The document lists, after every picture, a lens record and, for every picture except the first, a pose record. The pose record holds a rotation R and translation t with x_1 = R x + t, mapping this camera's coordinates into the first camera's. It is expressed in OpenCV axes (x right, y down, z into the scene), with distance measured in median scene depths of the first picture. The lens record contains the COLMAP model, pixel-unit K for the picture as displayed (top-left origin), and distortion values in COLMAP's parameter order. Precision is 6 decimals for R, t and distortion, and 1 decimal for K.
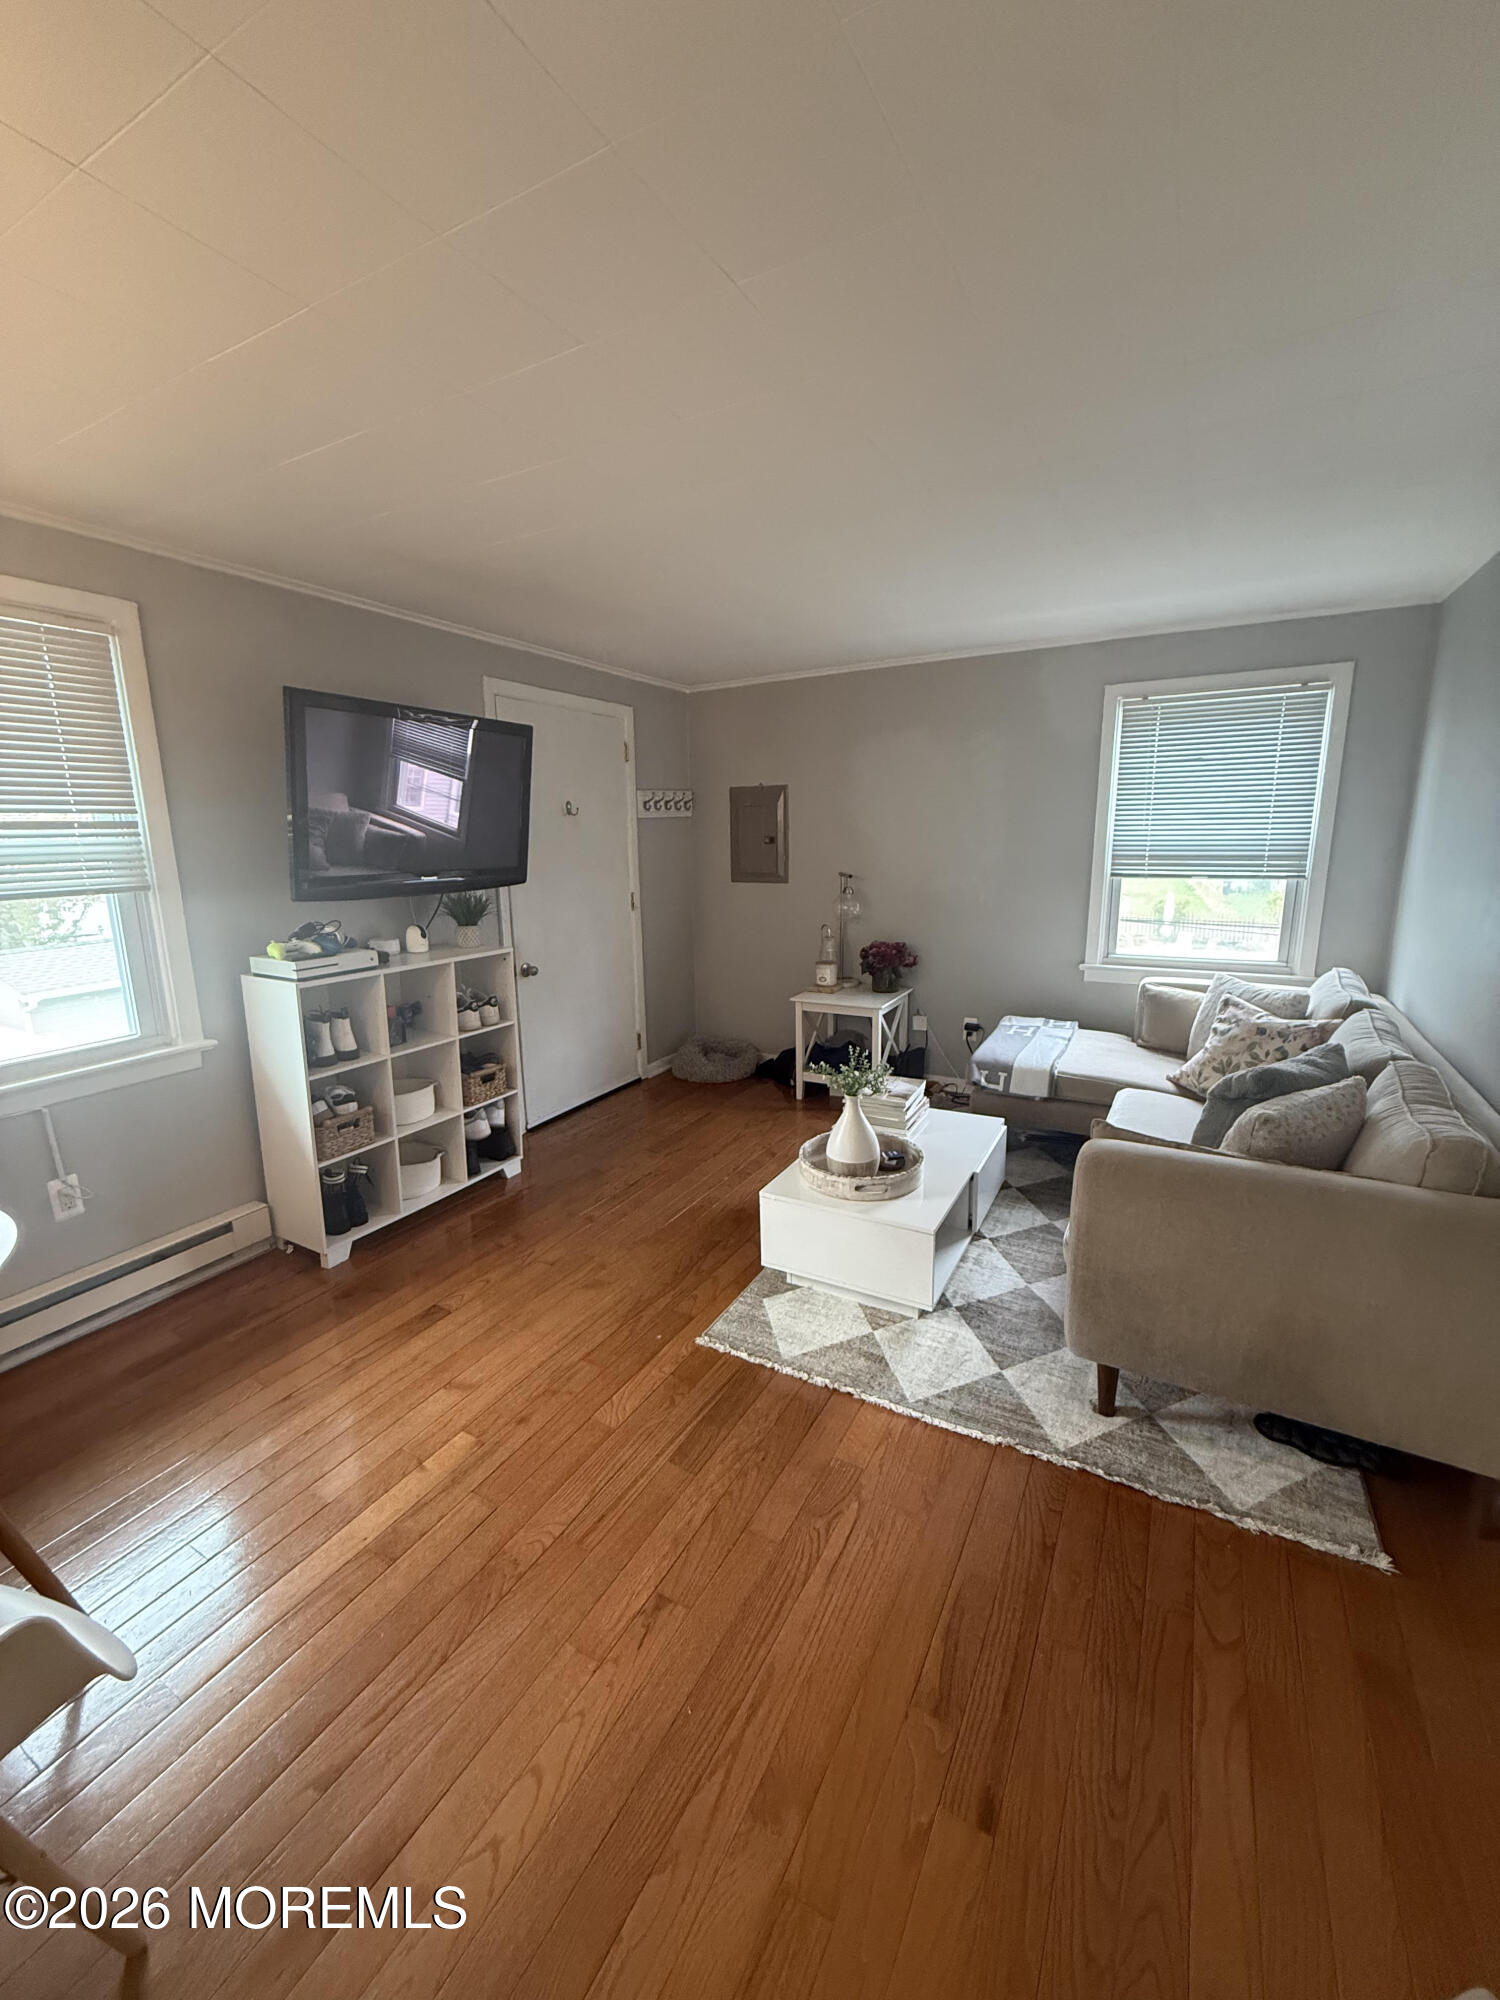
lens RADIAL K [[800.8, 0, 750.0], [0, 800.8, 1000.0], [0, 0, 1]] dist [0.001317, -0.000120]
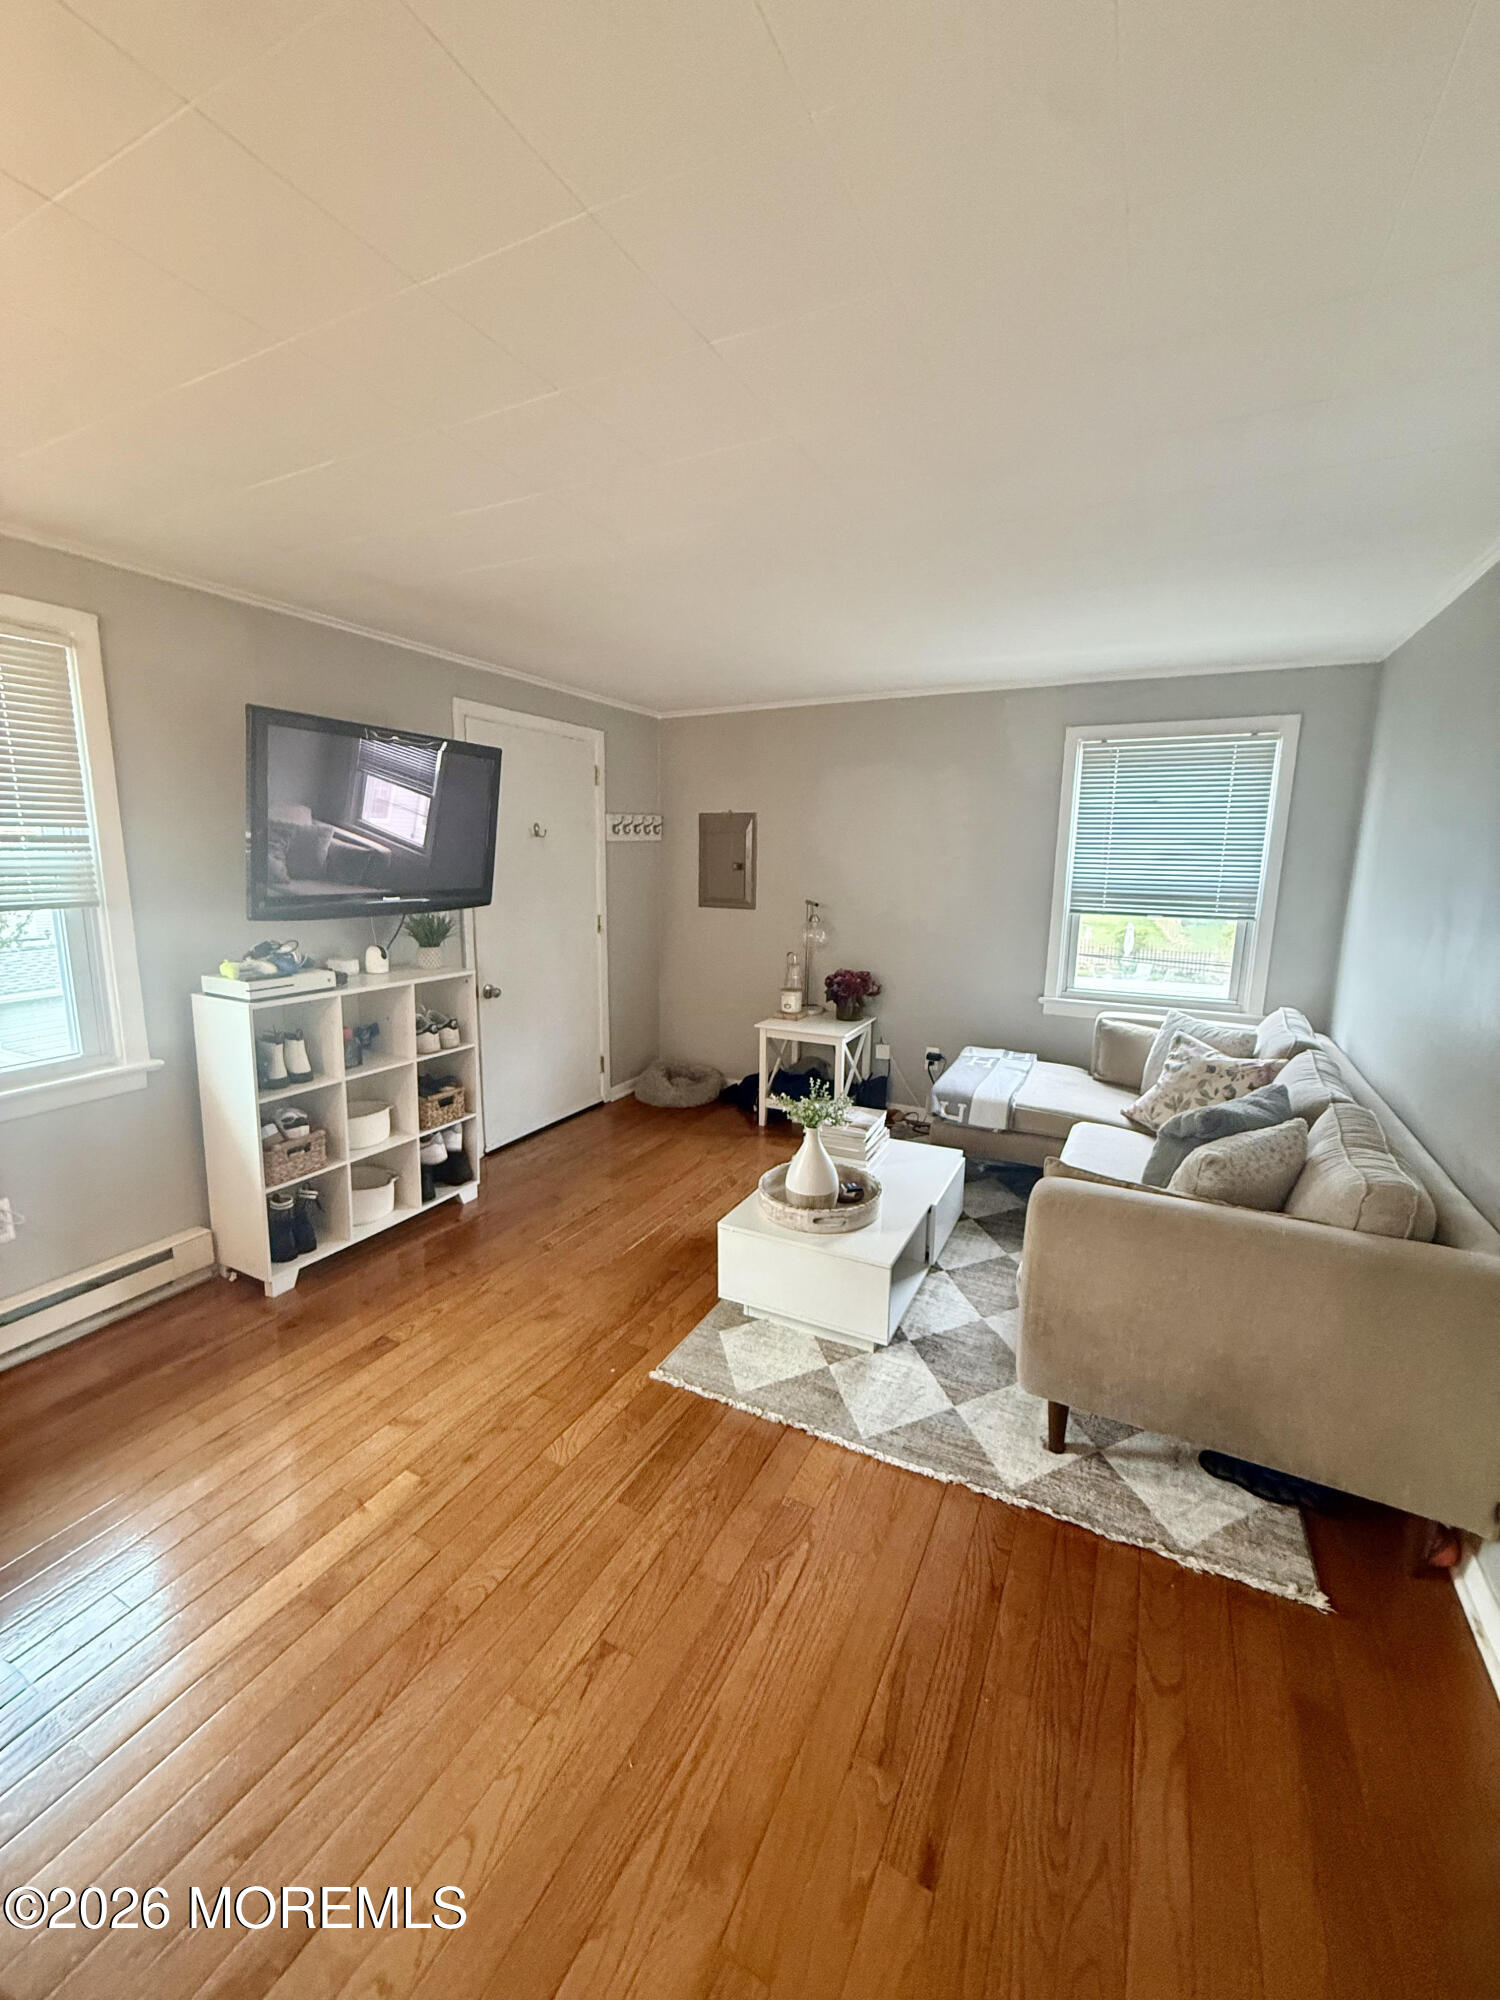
lens RADIAL K [[800.8, 0, 750.0], [0, 800.8, 1000.0], [0, 0, 1]] dist [0.001317, -0.000120]
pose [[0.998968, 0.021373, 0.040075, 0.006426], [-0.020403, 0.999493, -0.024461, -0.015443], [-0.040577, 0.023618, 0.998897, -0.004024]]
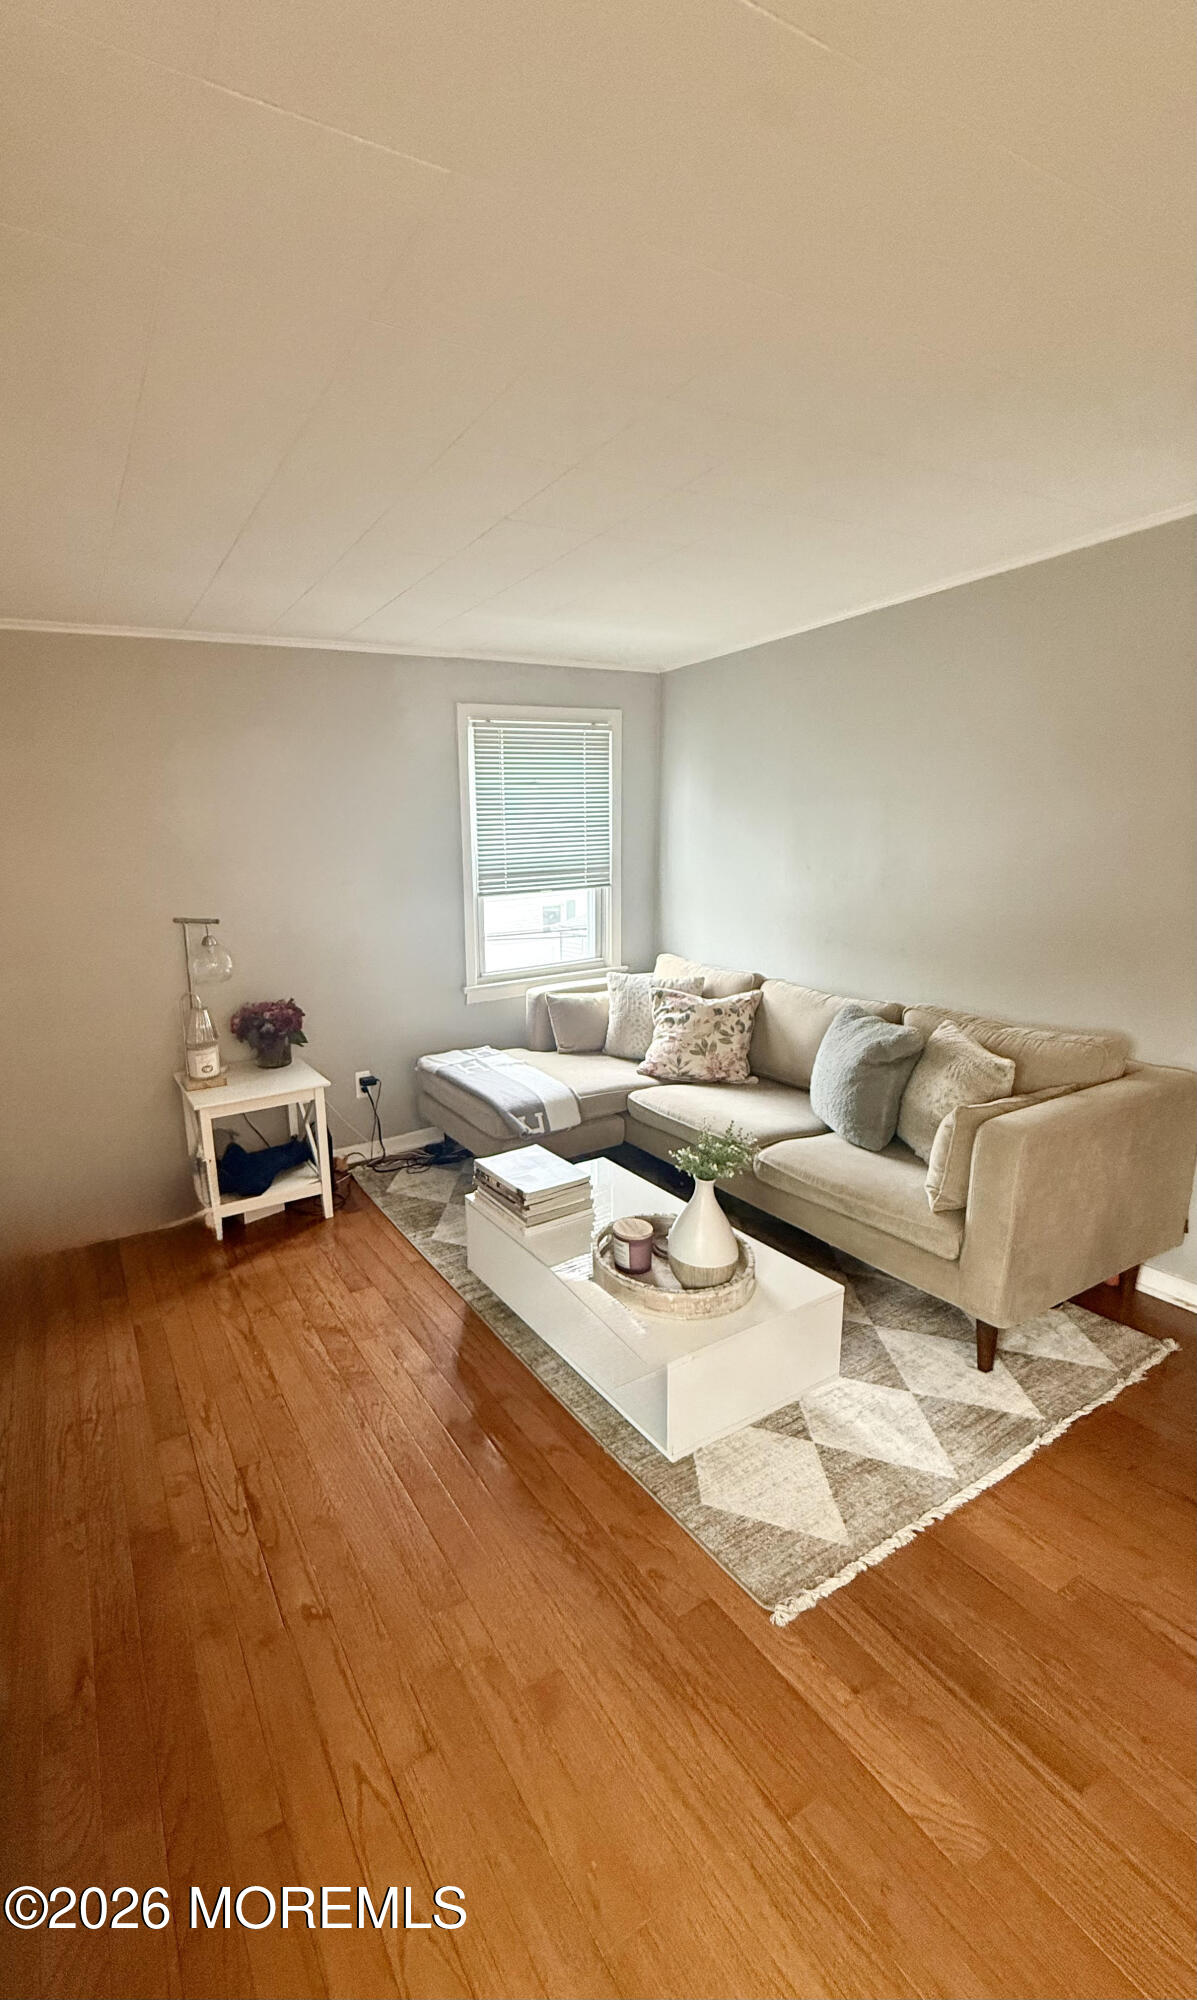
lens RADIAL K [[795.6, 0, 458.1], [0, 795.6, 999.1], [0, 0, 1]] dist [-0.002271, -0.000376]
pose [[0.560353, -0.168347, 0.810964, -0.652699], [0.202610, 0.977240, 0.062867, -0.162111], [-0.803090, 0.129082, 0.581708, 0.774642]]
